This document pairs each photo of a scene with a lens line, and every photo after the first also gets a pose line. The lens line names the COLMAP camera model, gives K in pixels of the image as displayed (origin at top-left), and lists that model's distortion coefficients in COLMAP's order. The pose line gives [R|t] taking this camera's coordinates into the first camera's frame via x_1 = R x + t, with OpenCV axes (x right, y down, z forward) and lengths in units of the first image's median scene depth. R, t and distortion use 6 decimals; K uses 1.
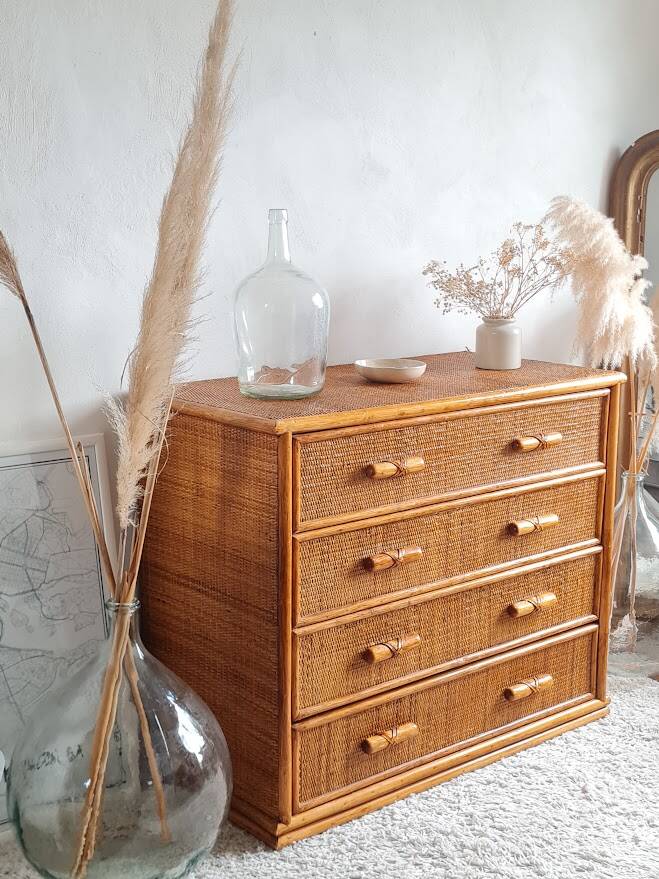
lens RADIAL K [[1277.3, 0, 338.0], [0, 1277.3, 436.8], [0, 0, 1]] dist [0.030538, 0.000000]
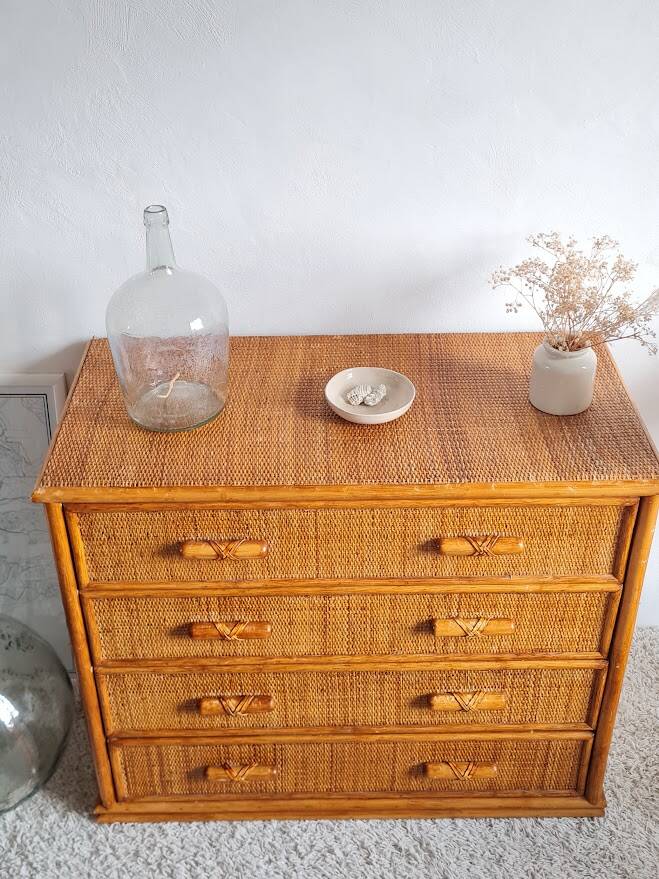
lens RADIAL K [[1060.4, 0, 323.4], [0, 1060.4, 424.3], [0, 0, 1]] dist [0.037122, 0.000000]
pose [[0.767171, 0.344699, -0.540955, 0.426718], [-0.105820, 0.899797, 0.423282, -0.338163], [0.632654, -0.267486, 0.726774, 0.536845]]
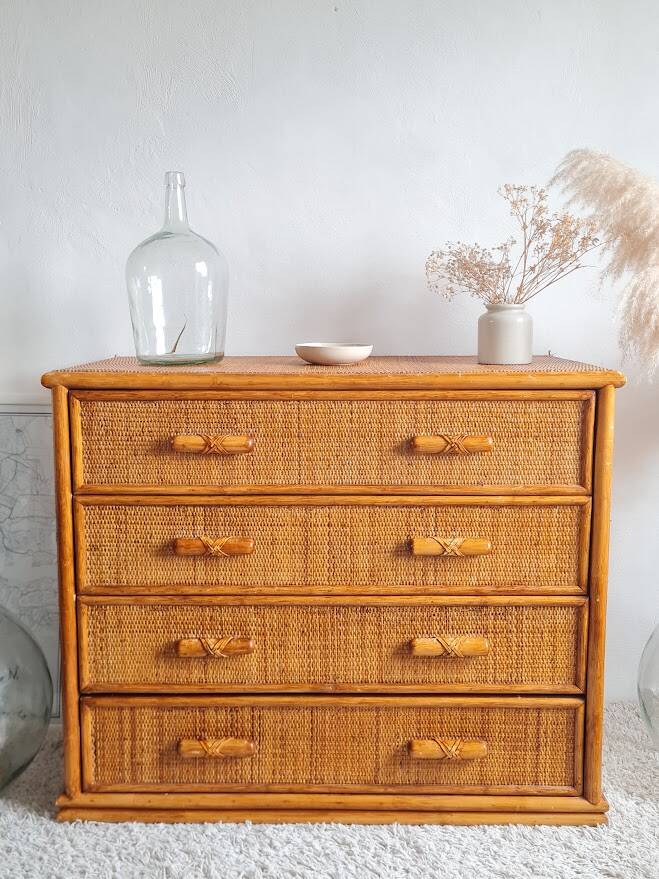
lens RADIAL K [[931.7, 0, 324.1], [0, 931.7, 426.8], [0, 0, 1]] dist [0.030131, 0.000000]
pose [[0.753926, 0.079676, -0.652110, 0.510655], [-0.118822, 0.992785, -0.016075, 0.013153], [0.646125, 0.089604, 0.757954, 0.532805]]
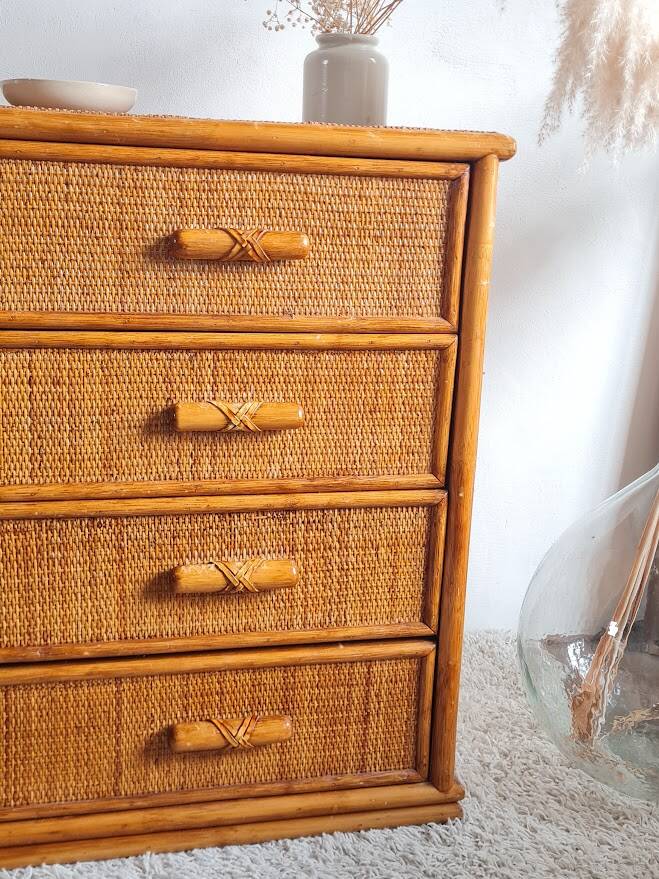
lens RADIAL K [[1060.4, 0, 343.8], [0, 1060.4, 419.6], [0, 0, 1]] dist [0.037122, 0.000000]
pose [[0.892418, 0.135257, -0.430461, 0.396833], [-0.124688, 0.990789, 0.052822, 0.046478], [0.433640, 0.006534, 0.901062, 0.698844]]
